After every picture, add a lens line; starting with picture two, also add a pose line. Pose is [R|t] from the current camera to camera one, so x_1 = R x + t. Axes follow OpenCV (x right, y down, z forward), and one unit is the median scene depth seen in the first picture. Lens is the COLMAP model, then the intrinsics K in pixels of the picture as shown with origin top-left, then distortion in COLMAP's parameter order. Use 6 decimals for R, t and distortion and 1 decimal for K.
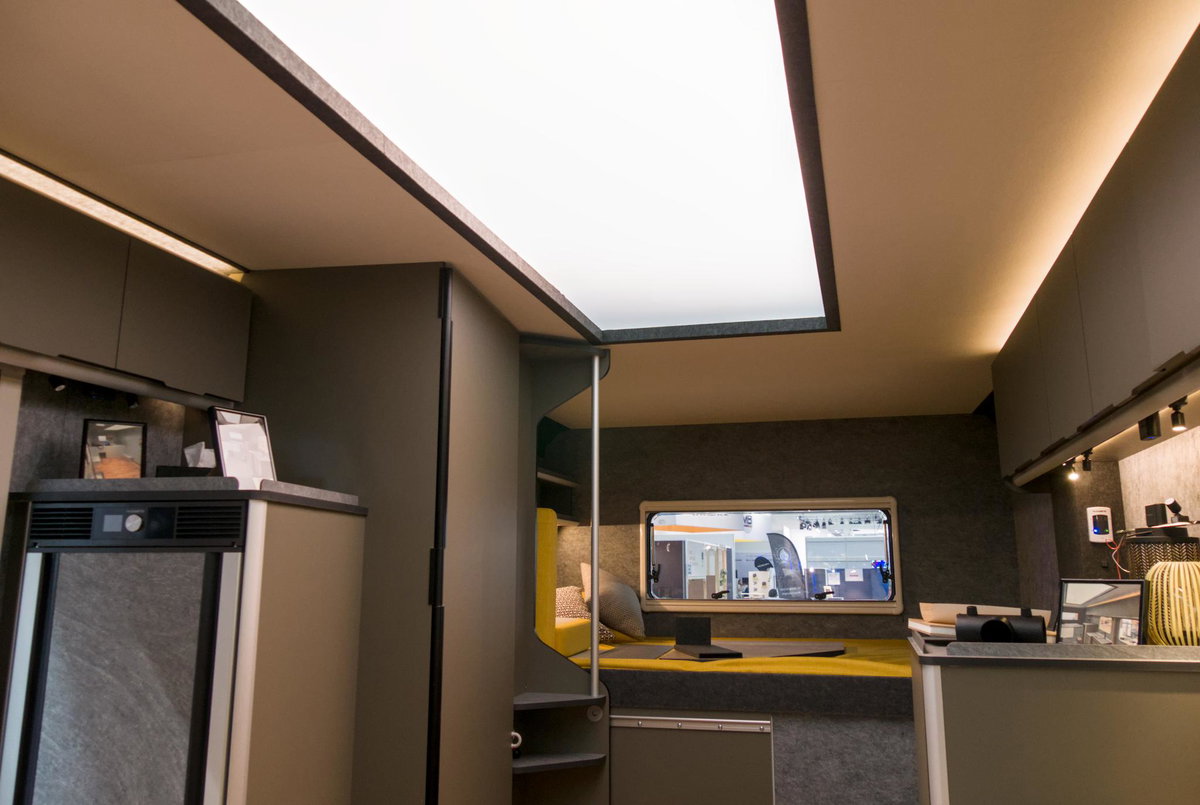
lens RADIAL K [[985.7, 0, 600.5], [0, 985.7, 360.1], [0, 0, 1]] dist [-0.003938, 0.001634]
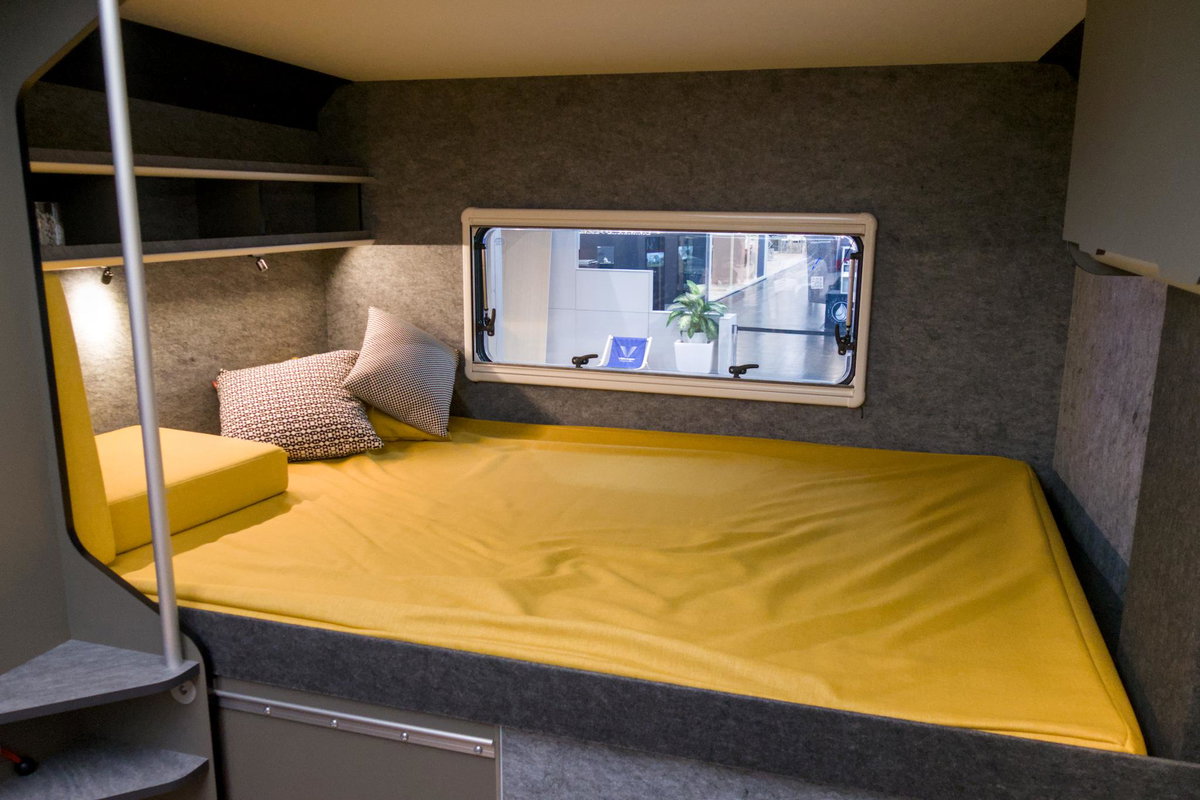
lens RADIAL K [[995.5, 0, 601.0], [0, 995.5, 433.9], [0, 0, 1]] dist [-0.009951, -0.002823]
pose [[0.998985, 0.019003, -0.040828, 0.167111], [0.000289, 0.903884, 0.427778, 0.006008], [0.045033, -0.427356, 0.902961, 0.417619]]
